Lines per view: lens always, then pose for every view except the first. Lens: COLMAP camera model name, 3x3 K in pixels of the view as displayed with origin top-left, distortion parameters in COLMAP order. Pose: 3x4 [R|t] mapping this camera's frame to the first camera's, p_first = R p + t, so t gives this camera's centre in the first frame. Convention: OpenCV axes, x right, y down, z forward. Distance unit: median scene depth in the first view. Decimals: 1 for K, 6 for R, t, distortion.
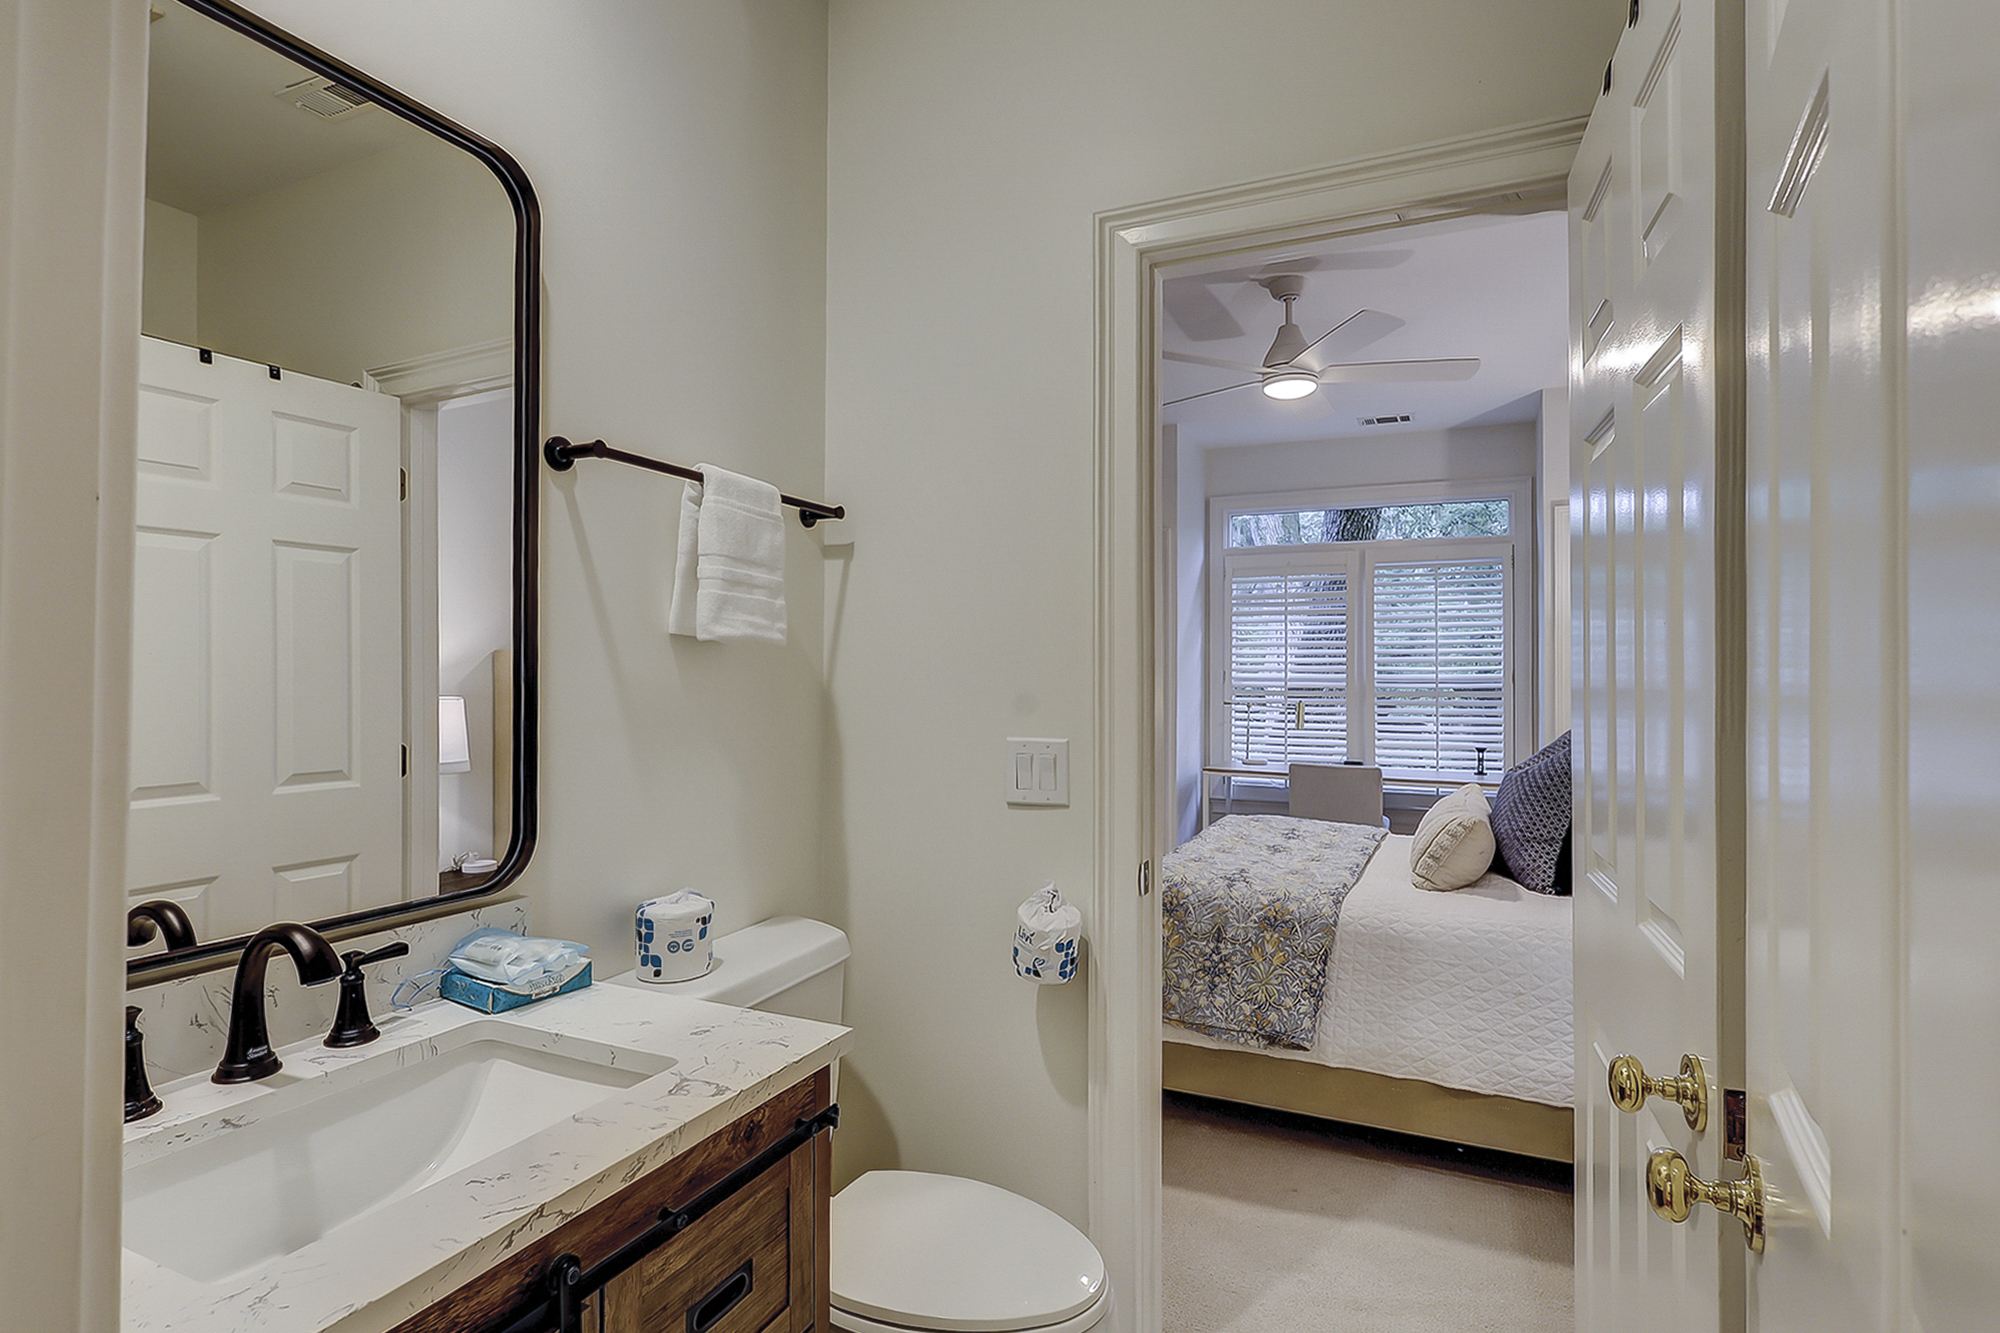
lens RADIAL K [[968.6, 0, 991.2], [0, 968.6, 646.5], [0, 0, 1]] dist [-0.002979, 0.000144]
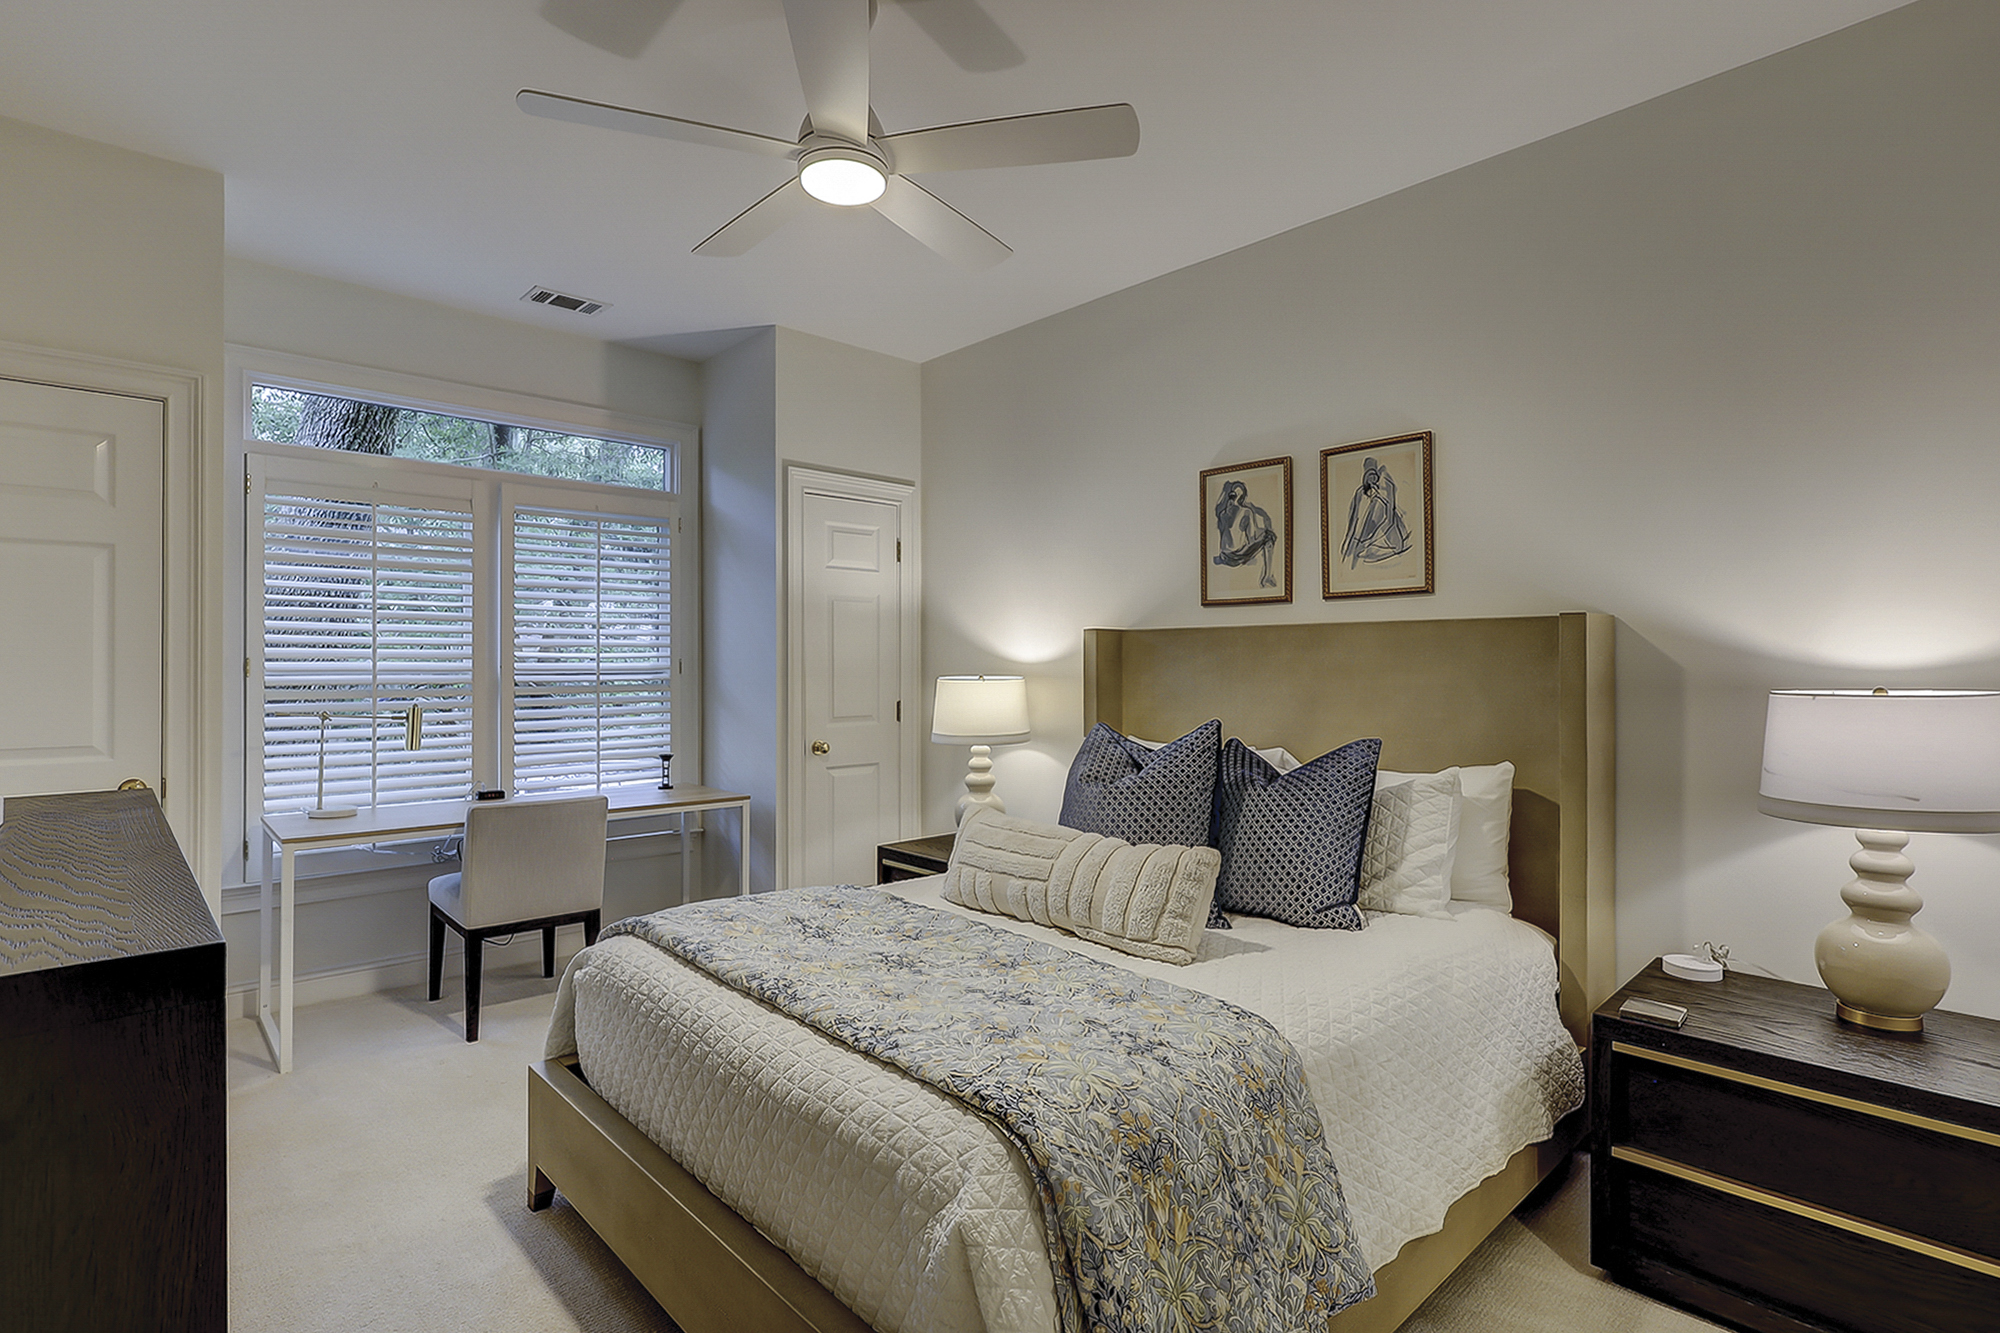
lens RADIAL K [[968.6, 0, 991.2], [0, 968.6, 646.5], [0, 0, 1]] dist [-0.002979, 0.000144]
pose [[0.360242, 0.024337, 0.932542, -0.131169], [-0.026809, 0.999517, -0.015729, 0.019807], [-0.932474, -0.019334, 0.360720, 0.441106]]
